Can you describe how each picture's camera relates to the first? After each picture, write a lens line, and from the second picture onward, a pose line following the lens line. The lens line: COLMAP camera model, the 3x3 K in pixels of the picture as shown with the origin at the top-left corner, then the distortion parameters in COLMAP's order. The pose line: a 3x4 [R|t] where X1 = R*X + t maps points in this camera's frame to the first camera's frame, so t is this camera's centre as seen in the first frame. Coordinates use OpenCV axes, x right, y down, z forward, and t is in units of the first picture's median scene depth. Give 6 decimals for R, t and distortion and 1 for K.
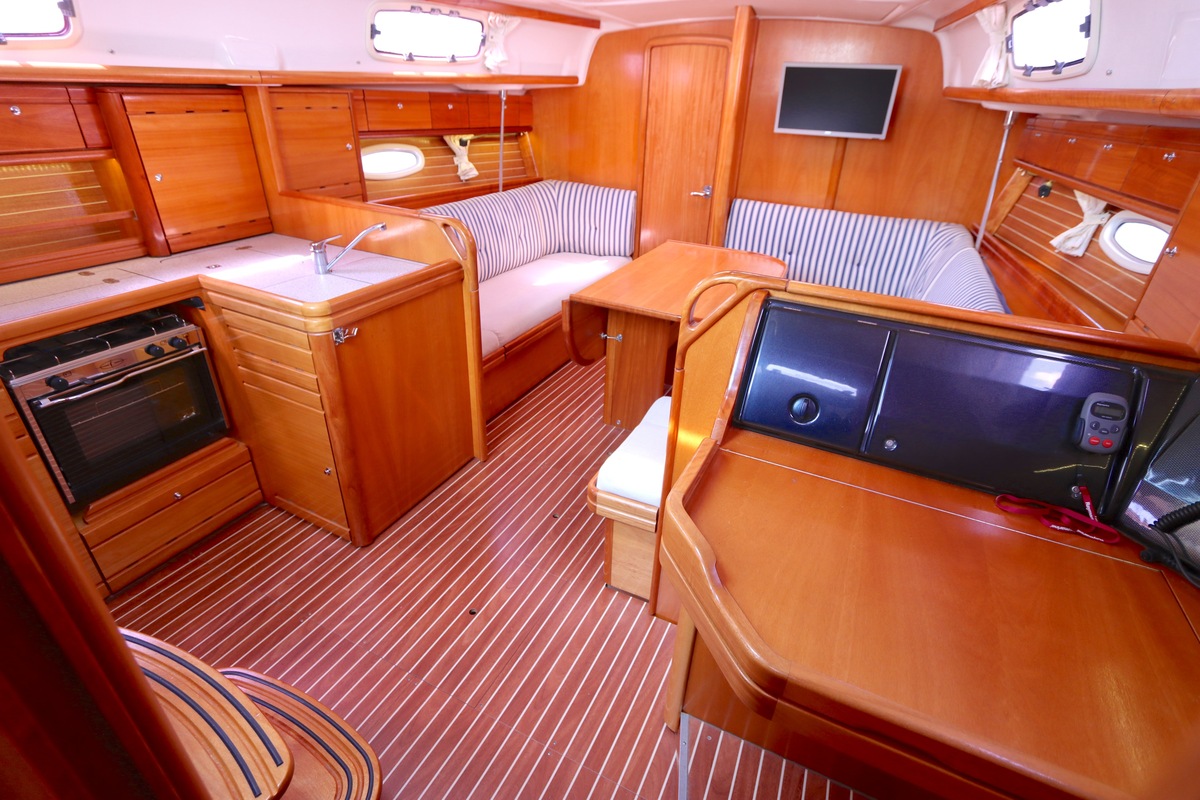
lens RADIAL K [[569.7, 0, 600.2], [0, 569.7, 396.6], [0, 0, 1]] dist [-0.017984, 0.002781]
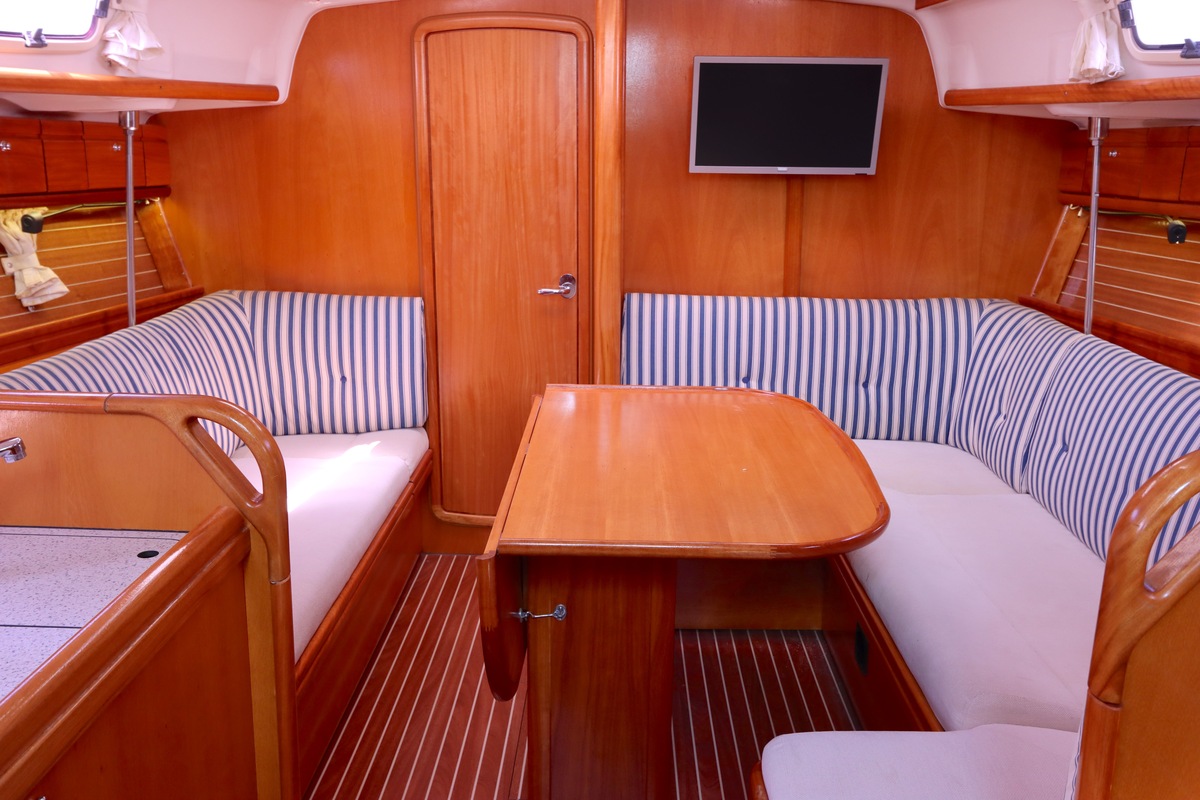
lens RADIAL K [[1025.4, 0, 602.0], [0, 1025.4, 391.2], [0, 0, 1]] dist [-0.014700, 0.043322]
pose [[0.906346, -0.123526, 0.404078, -0.243776], [0.218584, 0.955479, -0.198194, -0.105493], [-0.361605, 0.267958, 0.892995, 0.245853]]
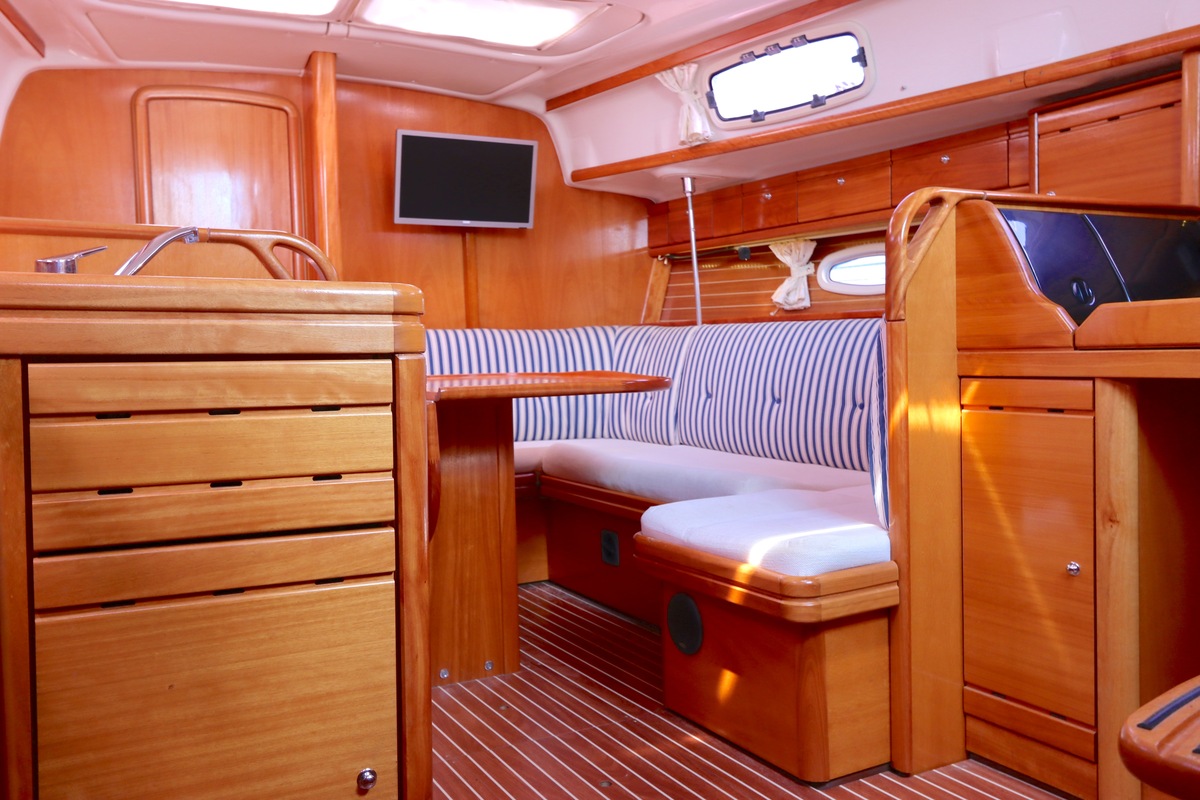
lens RADIAL K [[1025.4, 0, 600.1], [0, 1025.4, 391.6], [0, 0, 1]] dist [-0.014700, 0.043322]
pose [[0.584176, -0.082699, 0.807403, -0.672327], [0.421950, 0.880737, -0.215081, 0.088038], [-0.693323, 0.466329, 0.549400, 0.319003]]
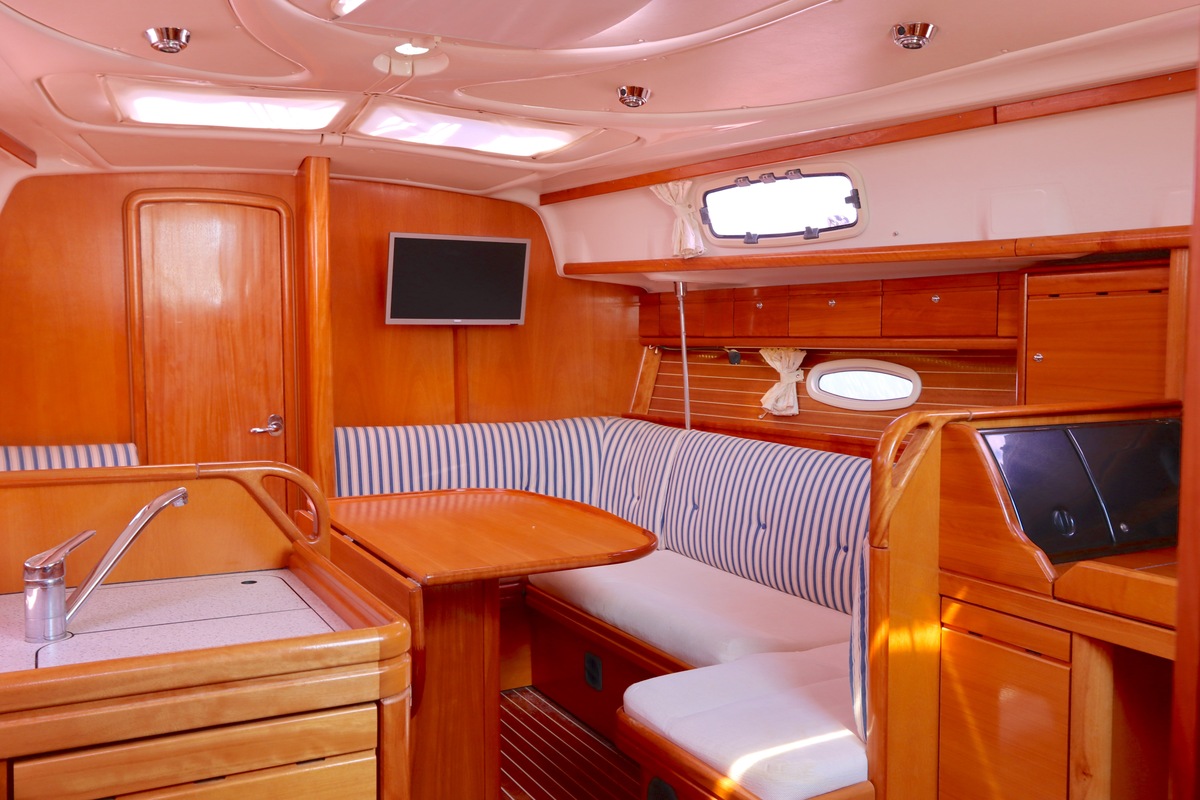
lens RADIAL K [[1025.4, 0, 599.9], [0, 1025.4, 395.5], [0, 0, 1]] dist [-0.014700, 0.043322]
pose [[0.578165, -0.084308, 0.811553, -0.660796], [0.403642, 0.893962, -0.194693, -0.066130], [-0.709083, 0.440141, 0.550887, 0.235048]]
